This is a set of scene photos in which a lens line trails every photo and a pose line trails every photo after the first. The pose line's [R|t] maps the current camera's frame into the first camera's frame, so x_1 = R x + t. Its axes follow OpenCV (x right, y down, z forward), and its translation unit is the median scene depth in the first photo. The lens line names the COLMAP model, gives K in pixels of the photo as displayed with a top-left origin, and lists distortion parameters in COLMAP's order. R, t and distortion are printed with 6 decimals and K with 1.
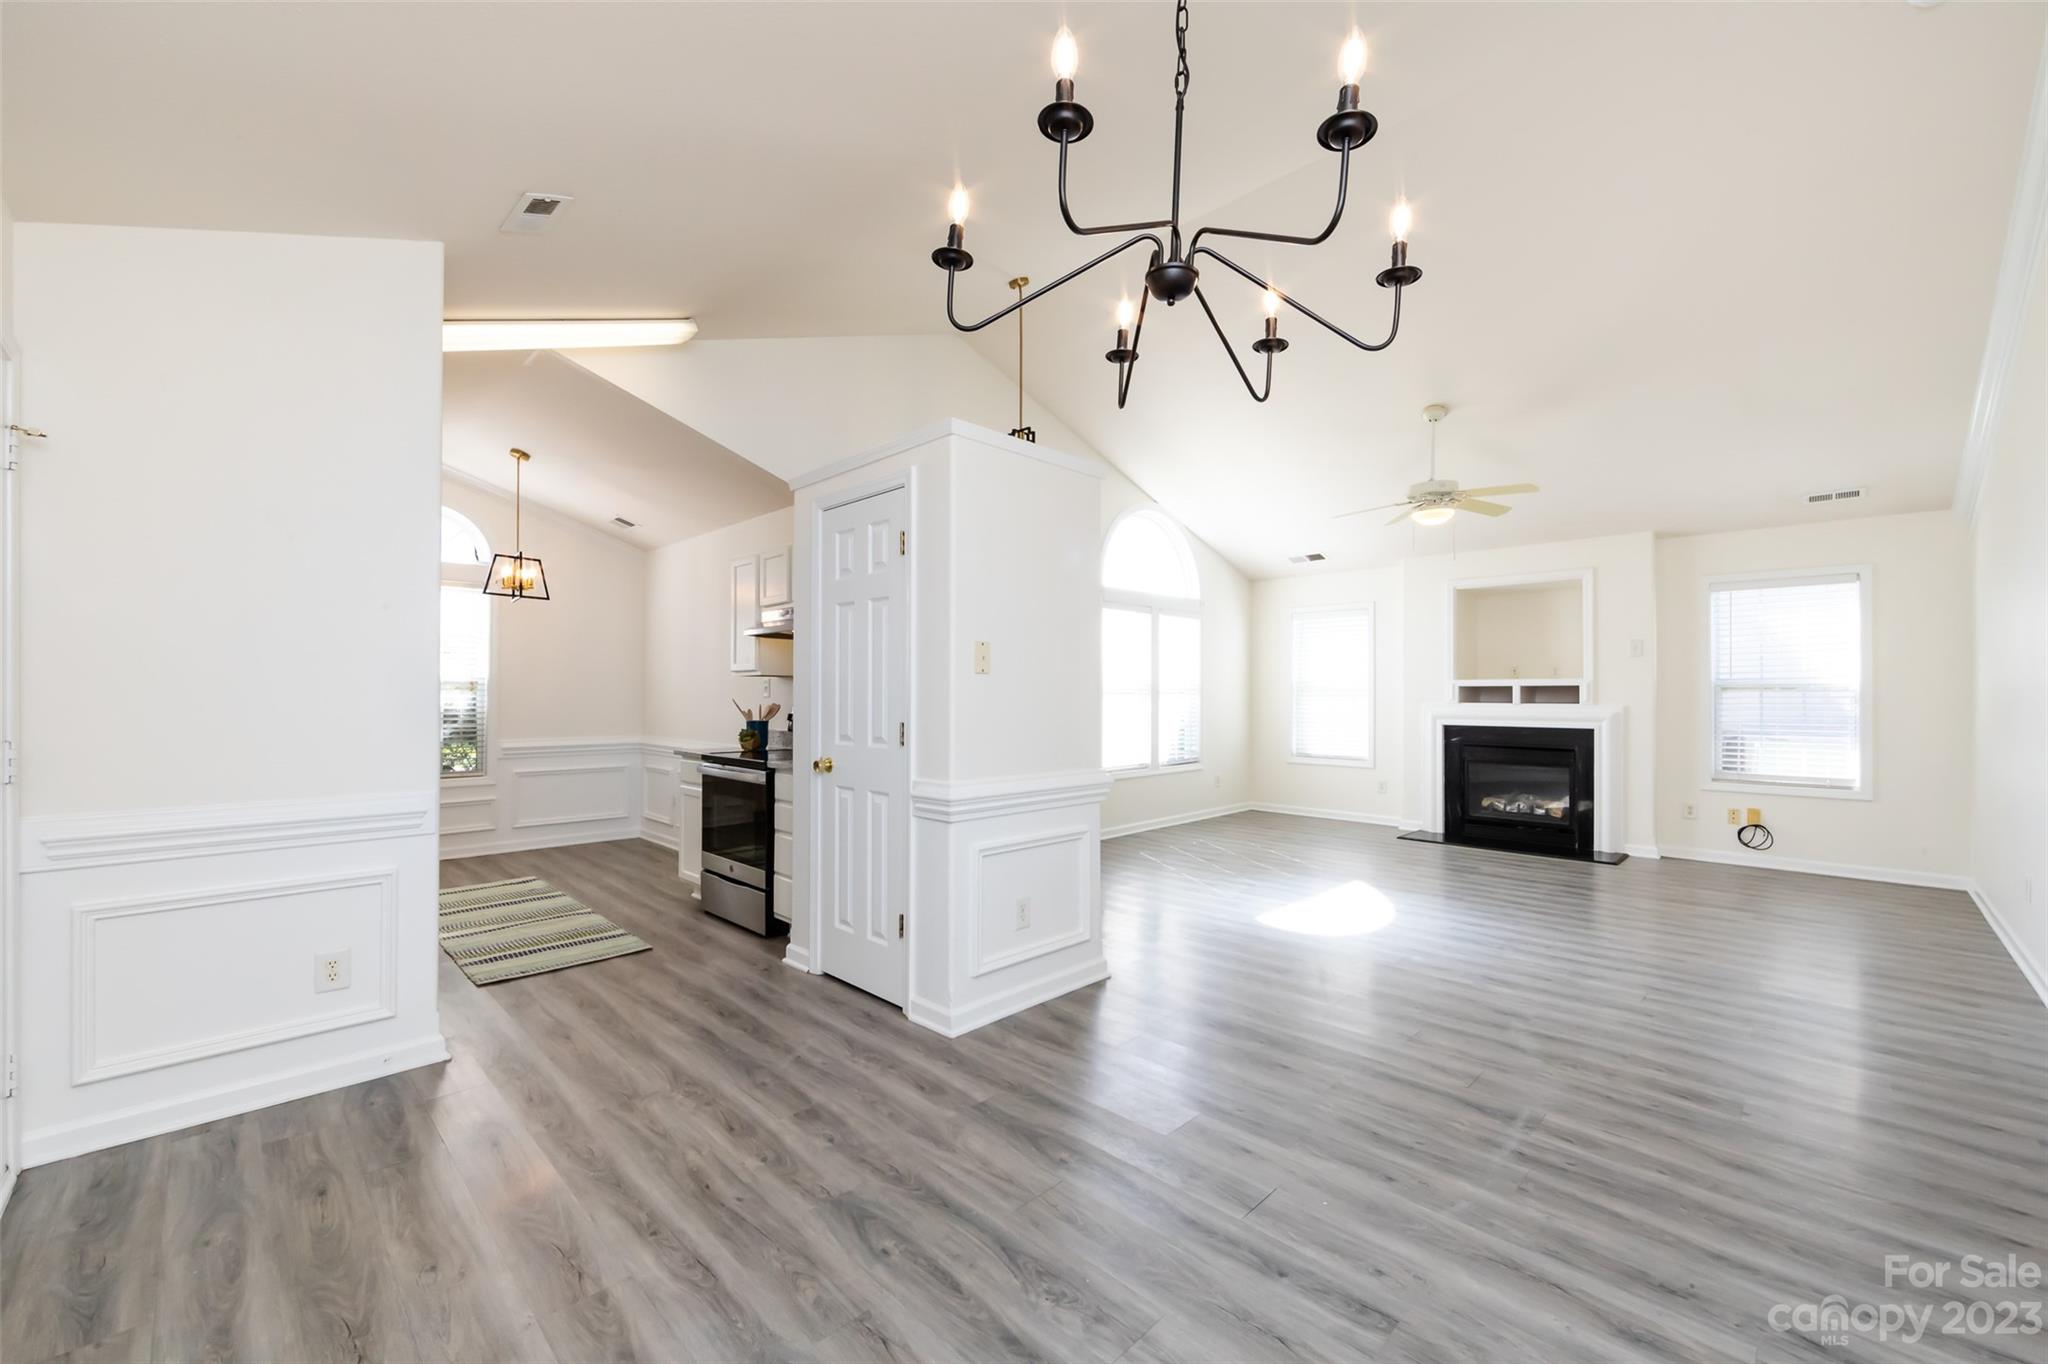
lens RADIAL K [[812.0, 0, 1016.5], [0, 812.0, 685.0], [0, 0, 1]] dist [-0.001669, -0.000752]
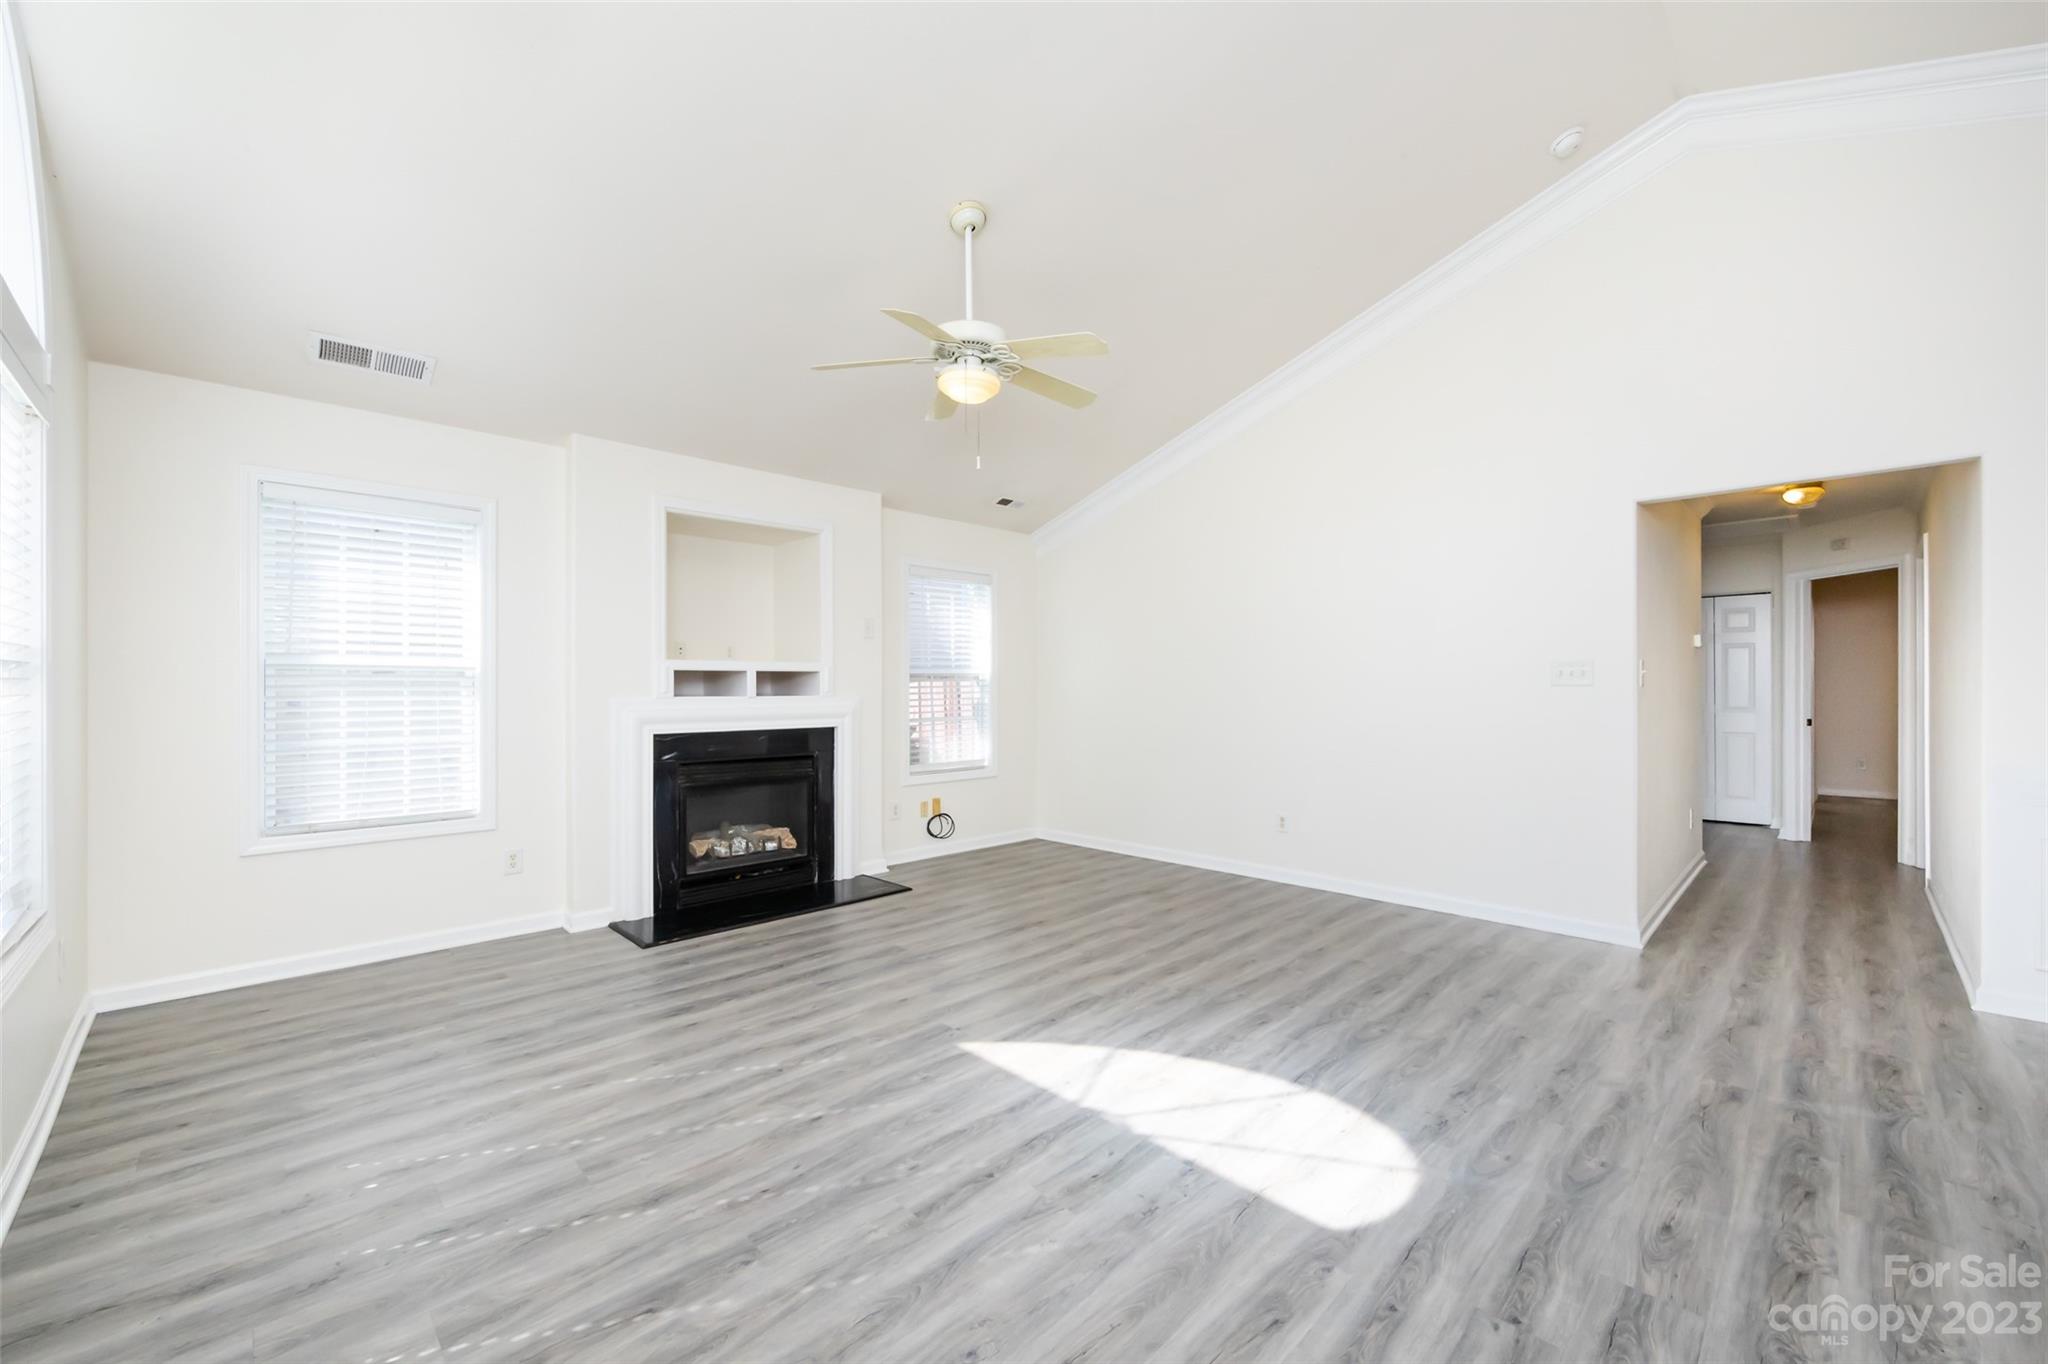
lens RADIAL K [[812.0, 0, 1052.3], [0, 812.0, 672.9], [0, 0, 1]] dist [-0.001669, -0.000752]
pose [[-0.004167, 0.013225, 0.999904, -0.078157], [-0.012205, 0.999837, -0.013275, 0.008781], [-0.999917, -0.012259, -0.004004, 0.752234]]
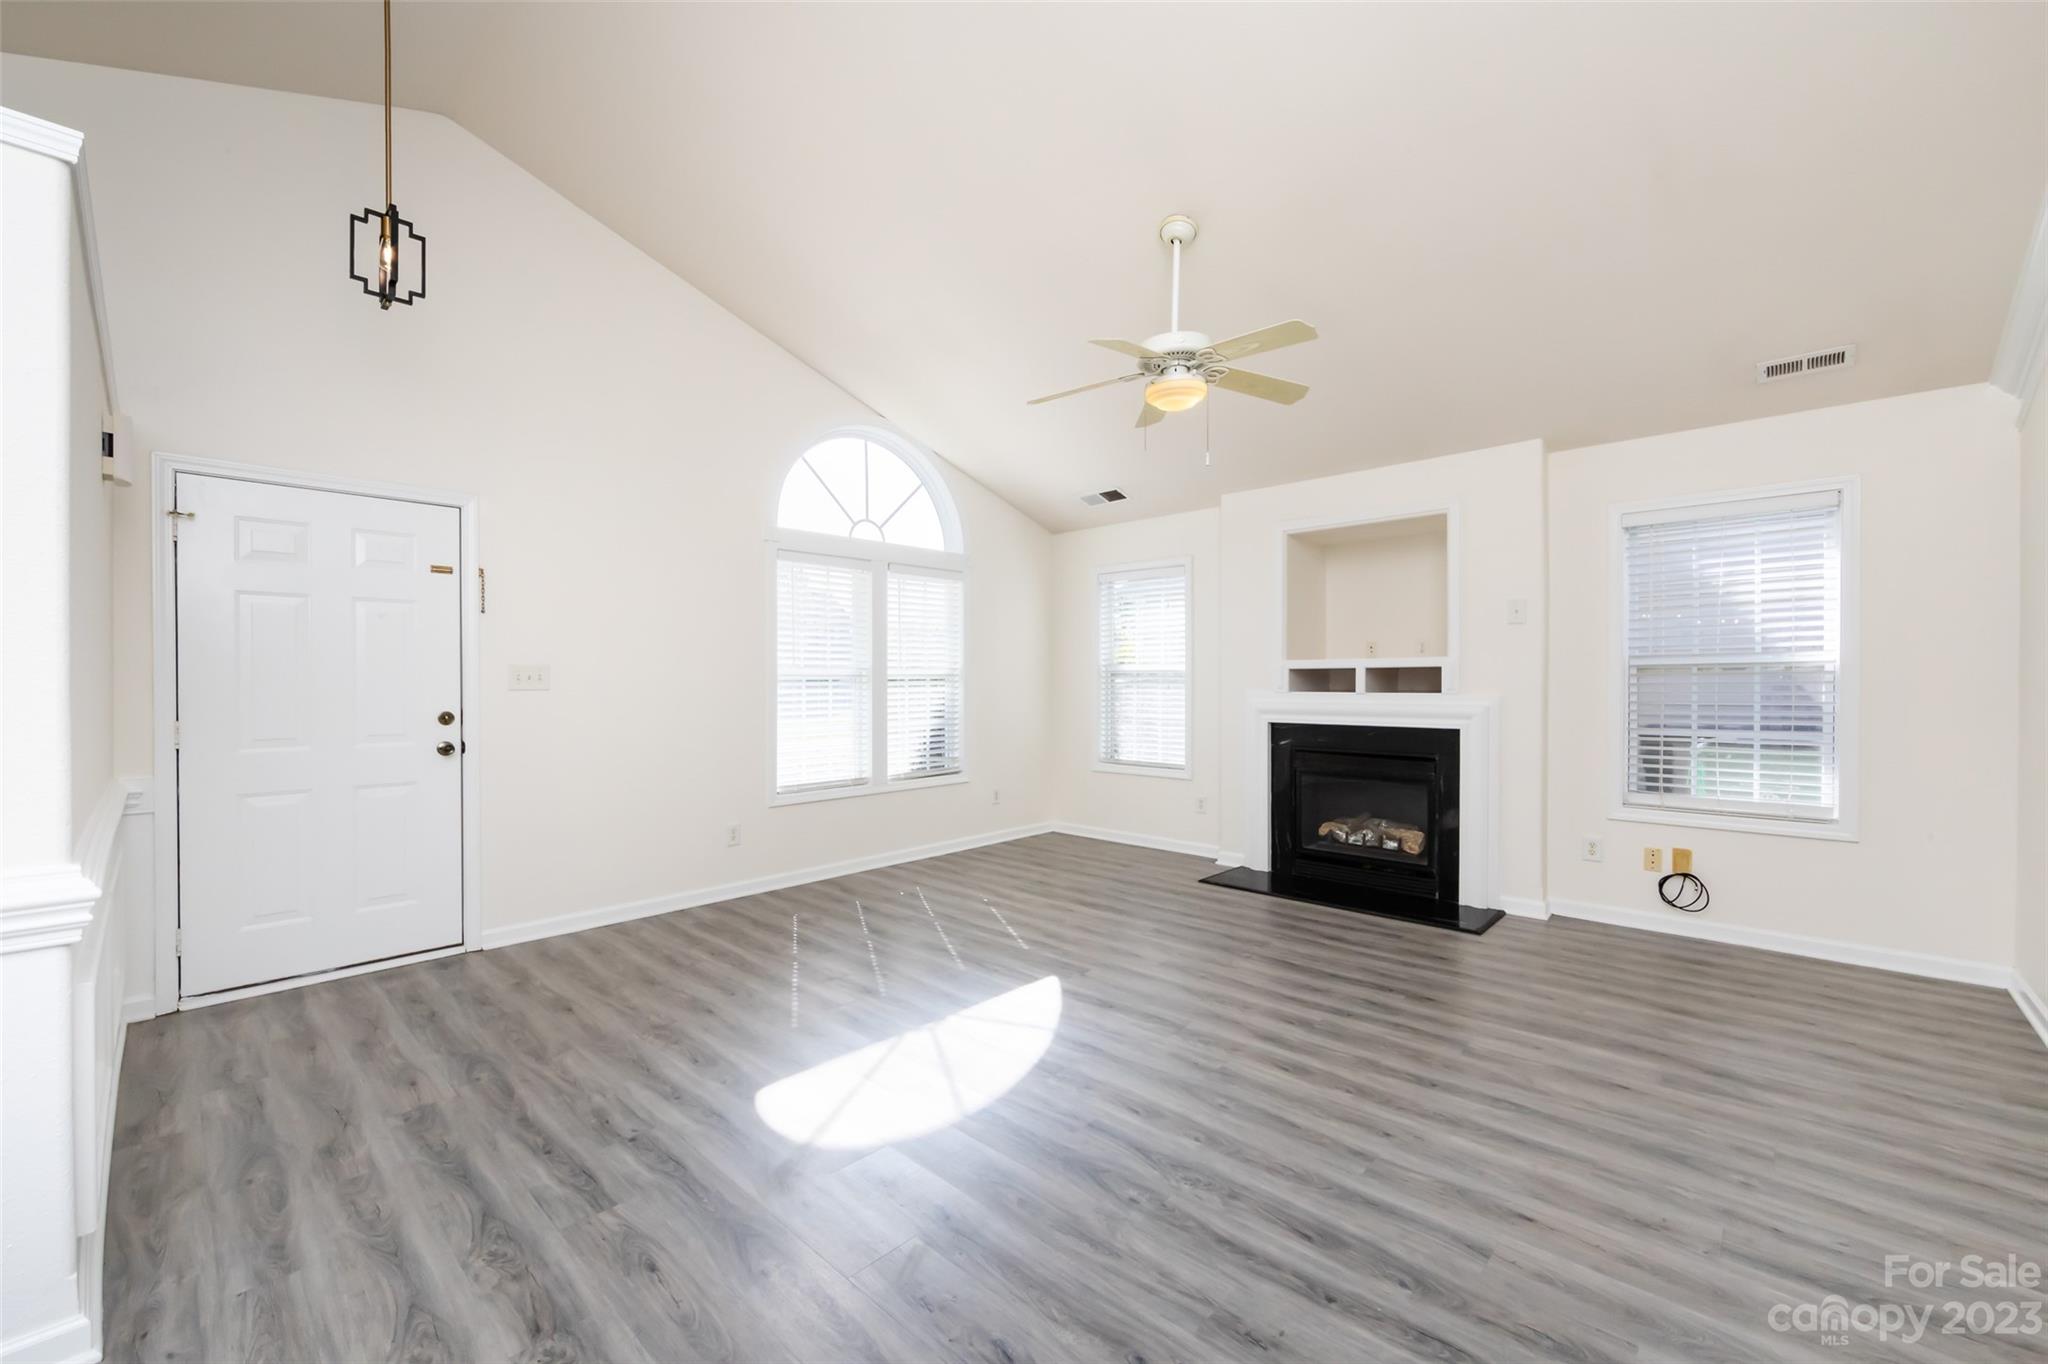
lens RADIAL K [[812.0, 0, 1006.8], [0, 812.0, 682.4], [0, 0, 1]] dist [-0.001669, -0.000752]
pose [[0.999857, -0.005737, 0.015925, 0.297185], [0.005483, 0.999858, 0.015933, 0.000576], [-0.016014, -0.015844, 0.999746, 0.296221]]
